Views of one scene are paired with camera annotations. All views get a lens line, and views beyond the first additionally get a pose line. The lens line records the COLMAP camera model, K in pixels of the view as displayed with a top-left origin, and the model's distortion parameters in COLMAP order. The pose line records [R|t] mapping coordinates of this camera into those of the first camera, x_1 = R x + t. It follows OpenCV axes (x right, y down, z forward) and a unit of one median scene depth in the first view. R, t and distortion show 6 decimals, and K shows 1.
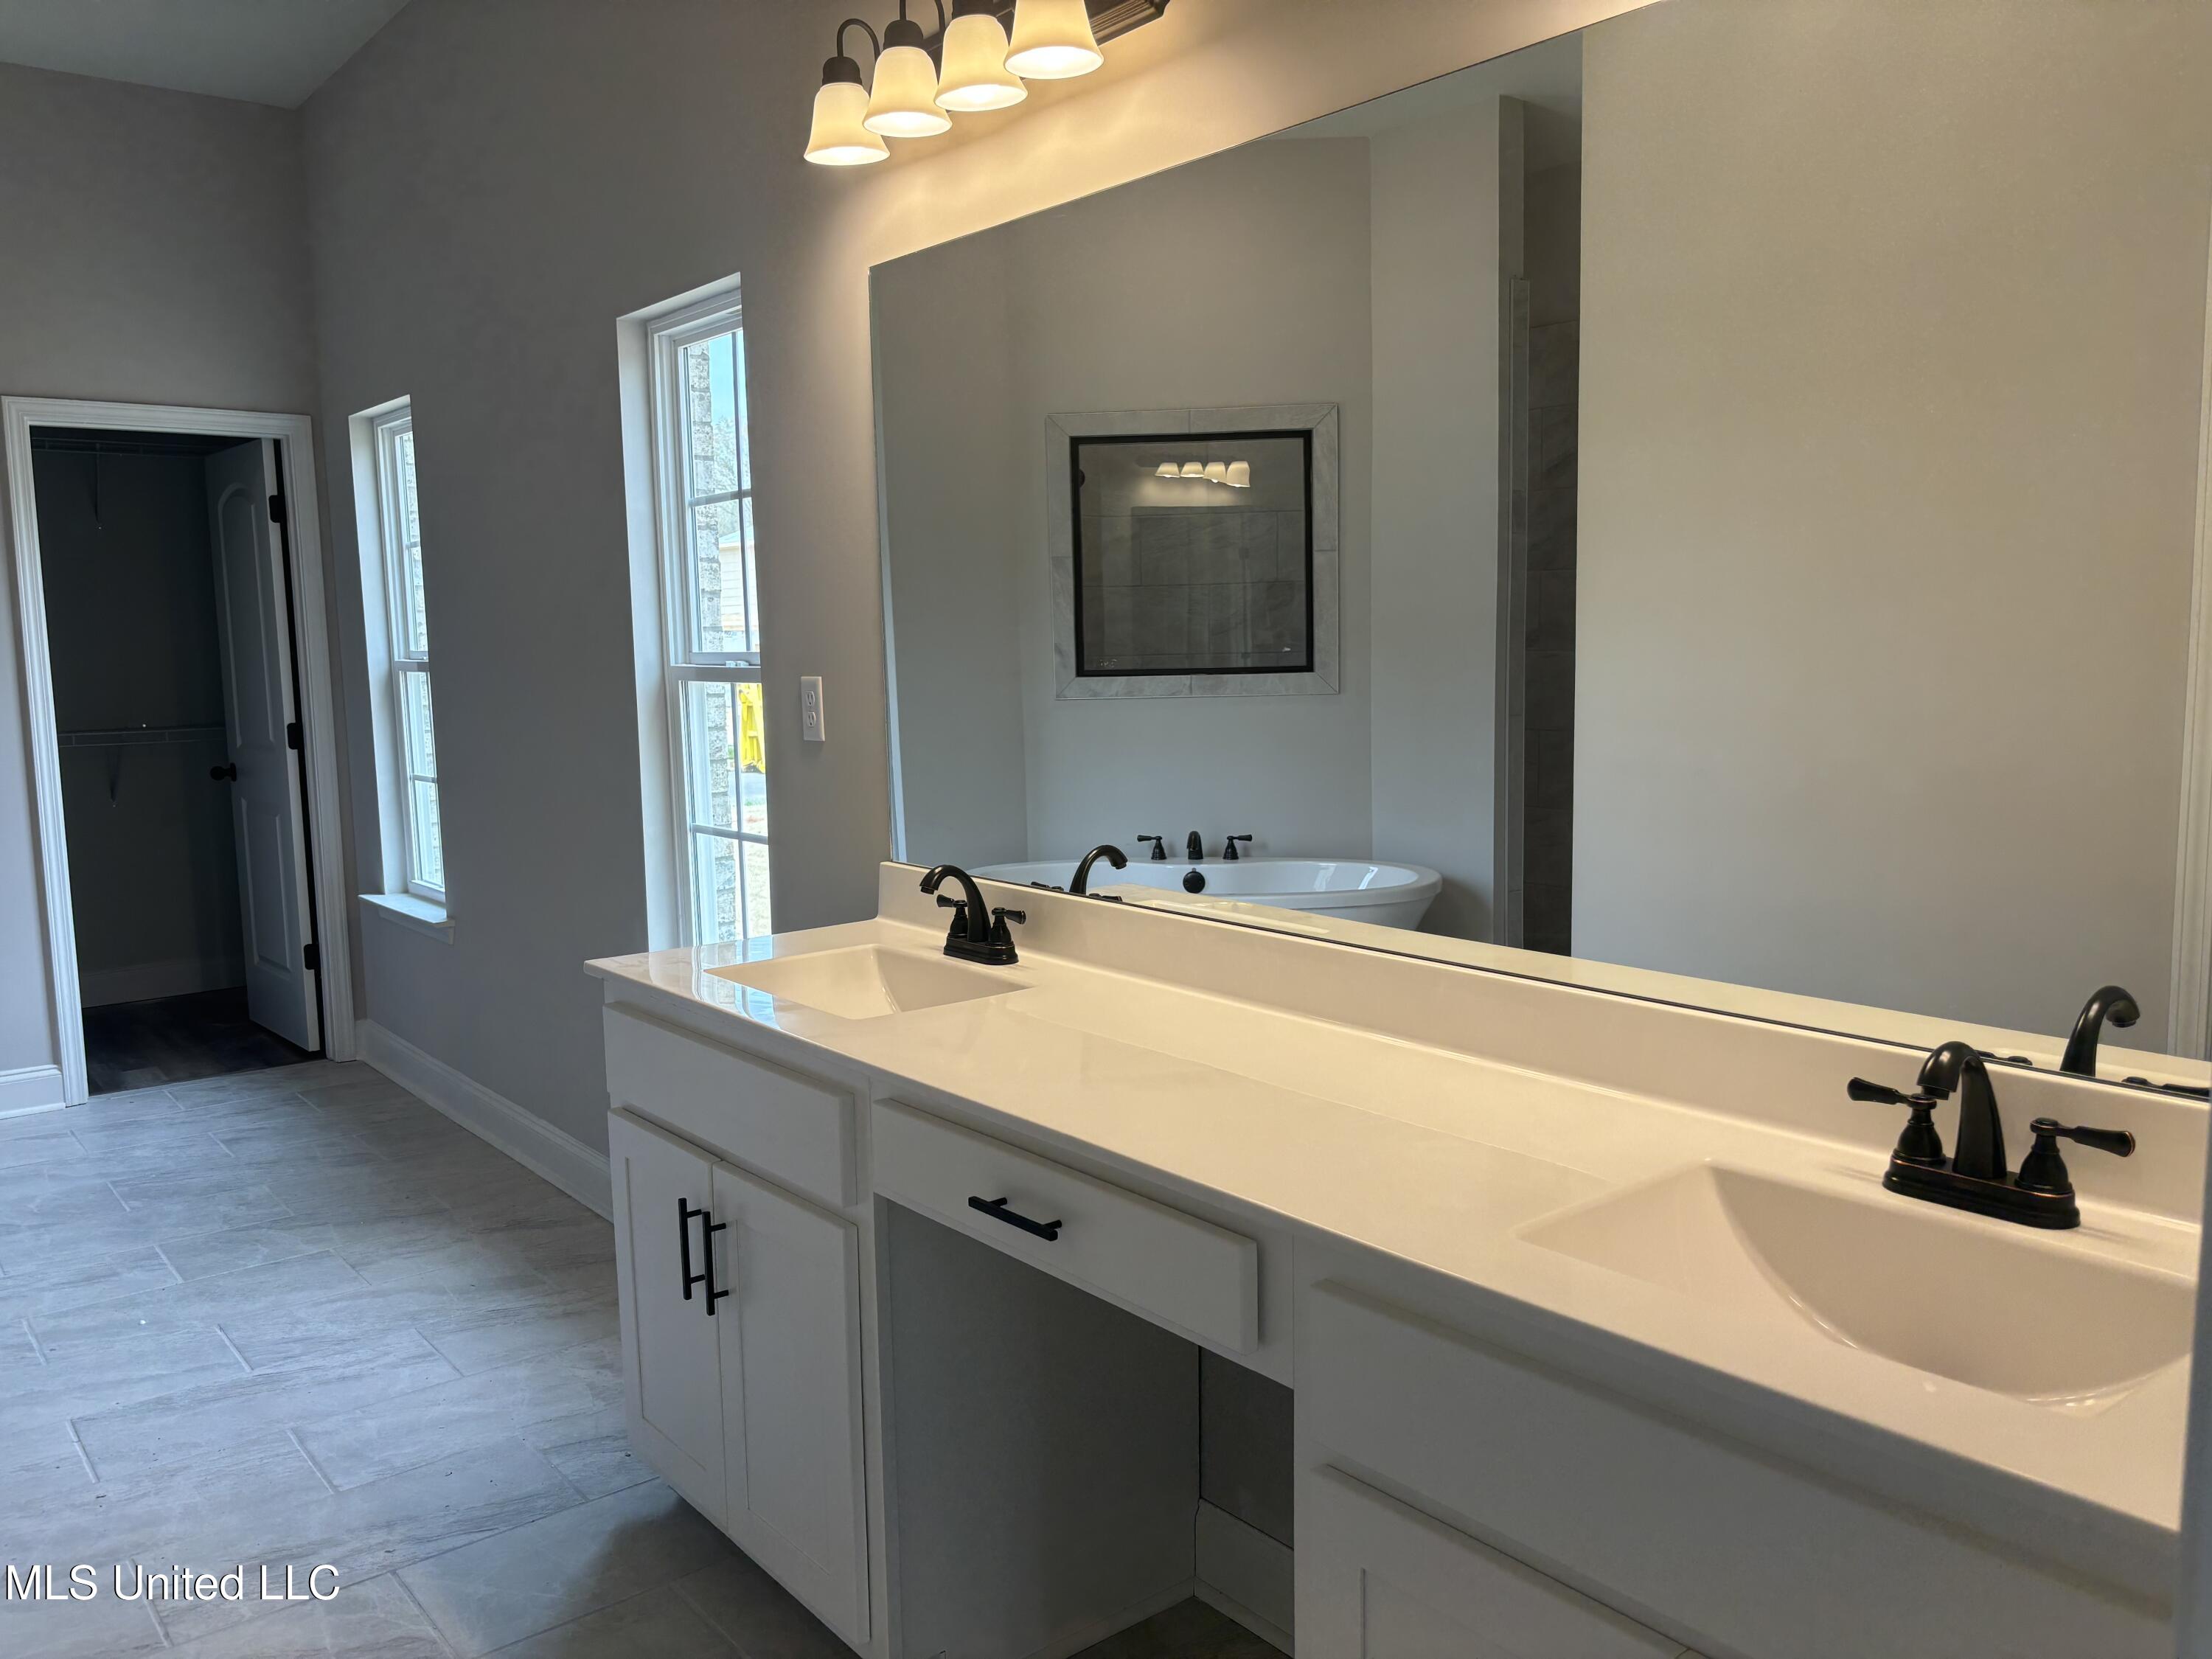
lens RADIAL K [[1674.5, 0, 1108.0], [0, 1674.5, 838.2], [0, 0, 1]] dist [0.059865, -0.082551]
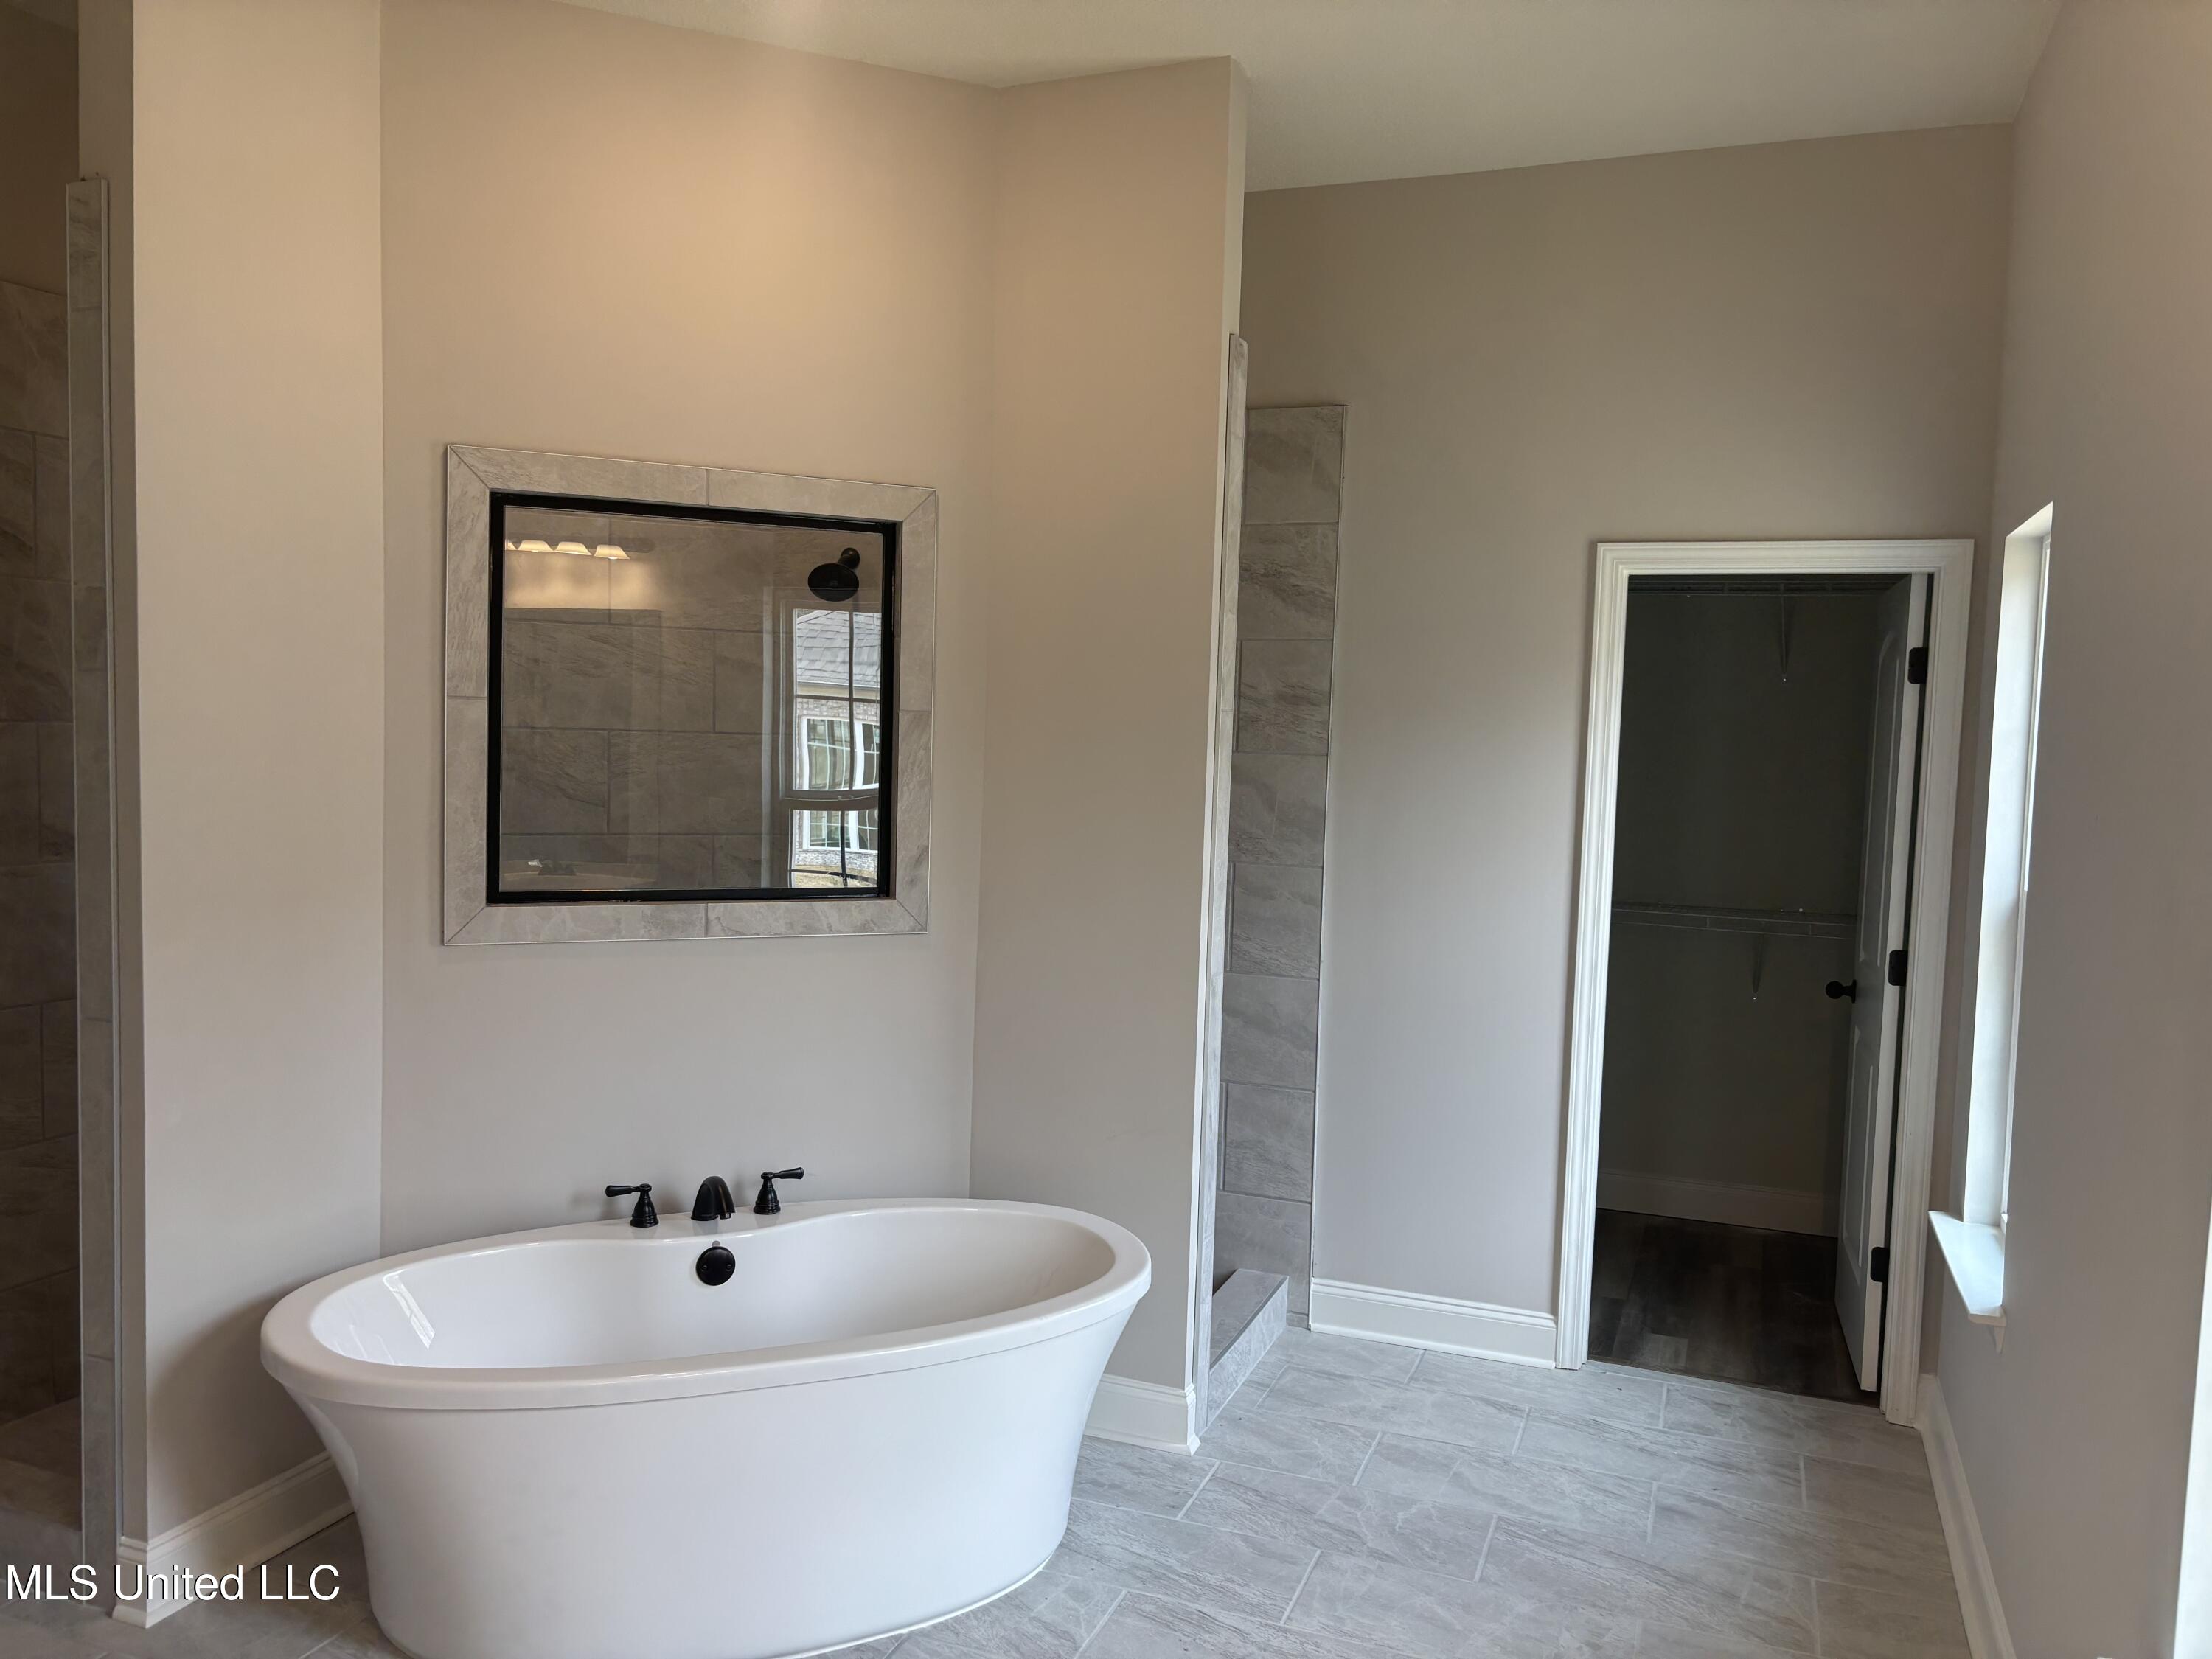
lens RADIAL K [[1674.5, 0, 1082.2], [0, 1674.5, 844.1], [0, 0, 1]] dist [0.059865, -0.082551]
pose [[0.503029, 0.083089, -0.860266, -0.028975], [-0.147711, 0.988988, 0.009150, -0.073713], [0.851553, 0.122468, 0.509763, 0.335386]]
